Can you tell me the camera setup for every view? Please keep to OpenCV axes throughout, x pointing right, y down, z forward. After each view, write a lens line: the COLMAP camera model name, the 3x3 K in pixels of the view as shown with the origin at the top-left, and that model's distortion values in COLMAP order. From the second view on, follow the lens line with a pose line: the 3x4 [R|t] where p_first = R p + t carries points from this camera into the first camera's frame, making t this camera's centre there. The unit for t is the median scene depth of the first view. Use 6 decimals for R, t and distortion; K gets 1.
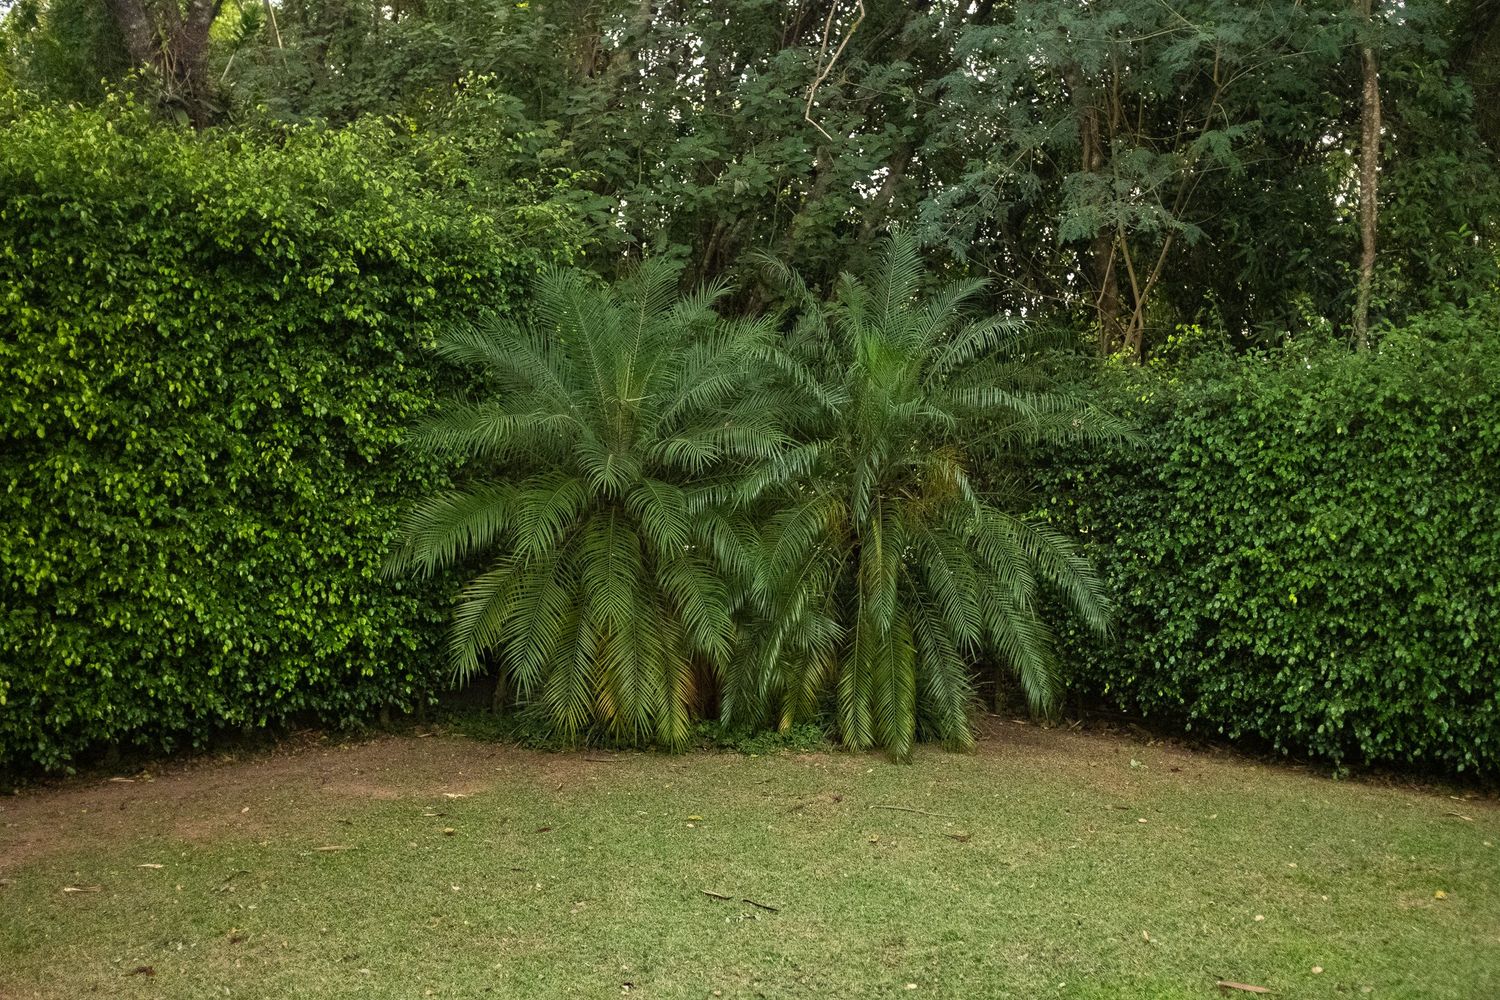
lens RADIAL K [[1575.0, 0, 750.0], [0, 1575.0, 500.0], [0, 0, 1]] dist [-0.062004, 0.034500]
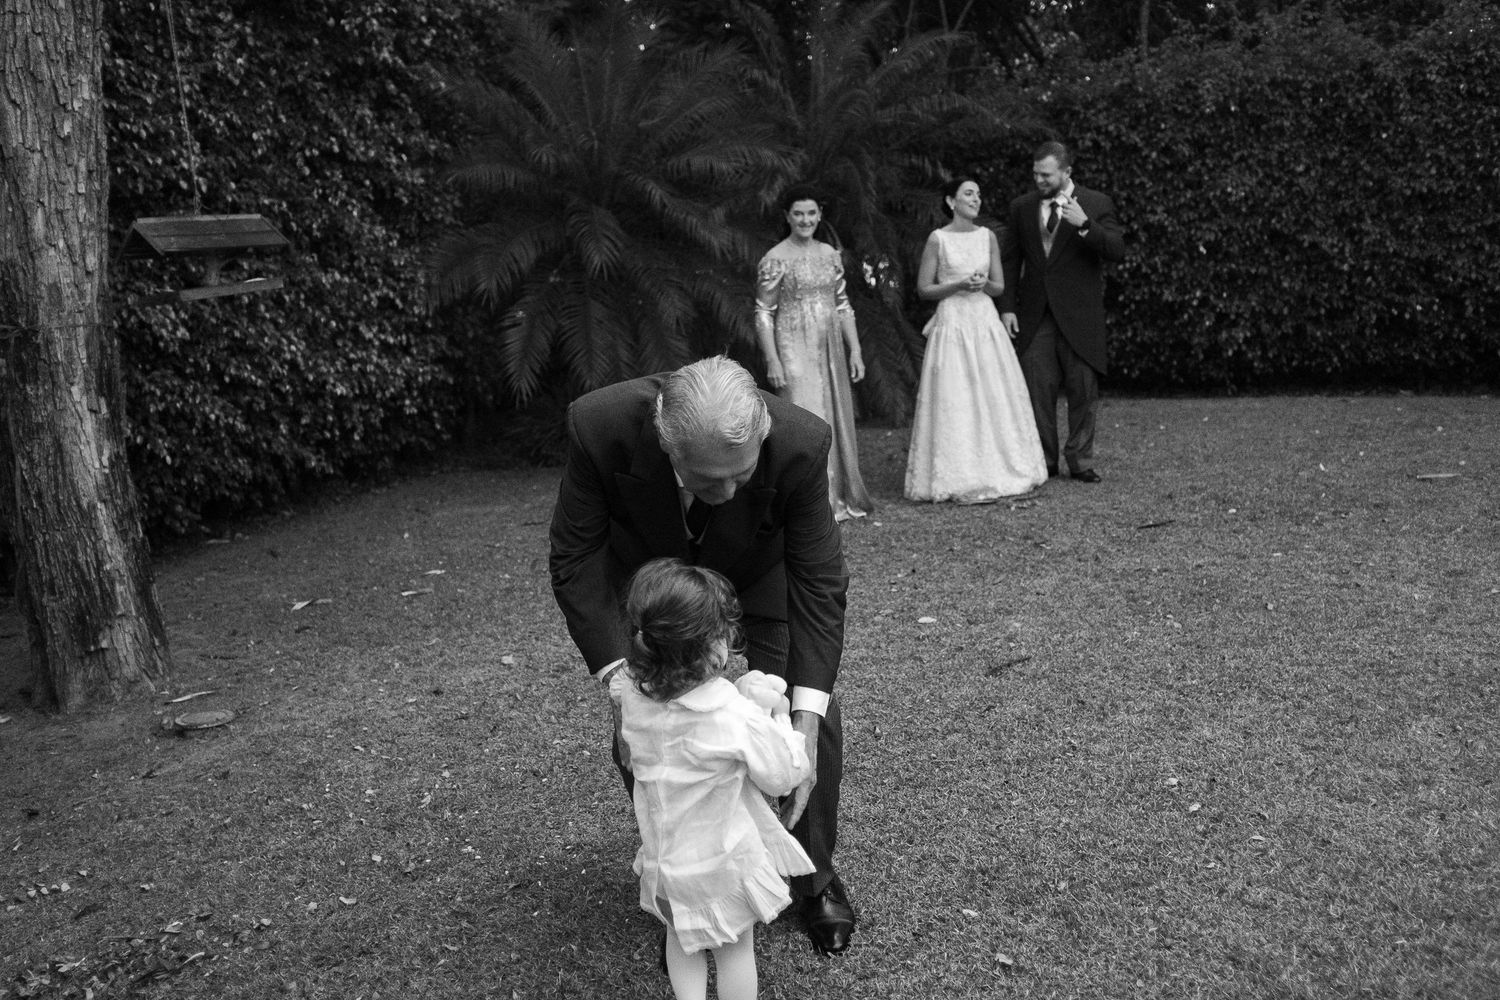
lens RADIAL K [[1575.0, 0, 750.0], [0, 1575.0, 500.0], [0, 0, 1]] dist [-0.062004, 0.034500]
pose [[0.937702, -0.141720, 0.317222, -0.407019], [0.096151, 0.983218, 0.155037, 0.031044], [-0.333870, -0.114878, 0.935593, -0.058712]]
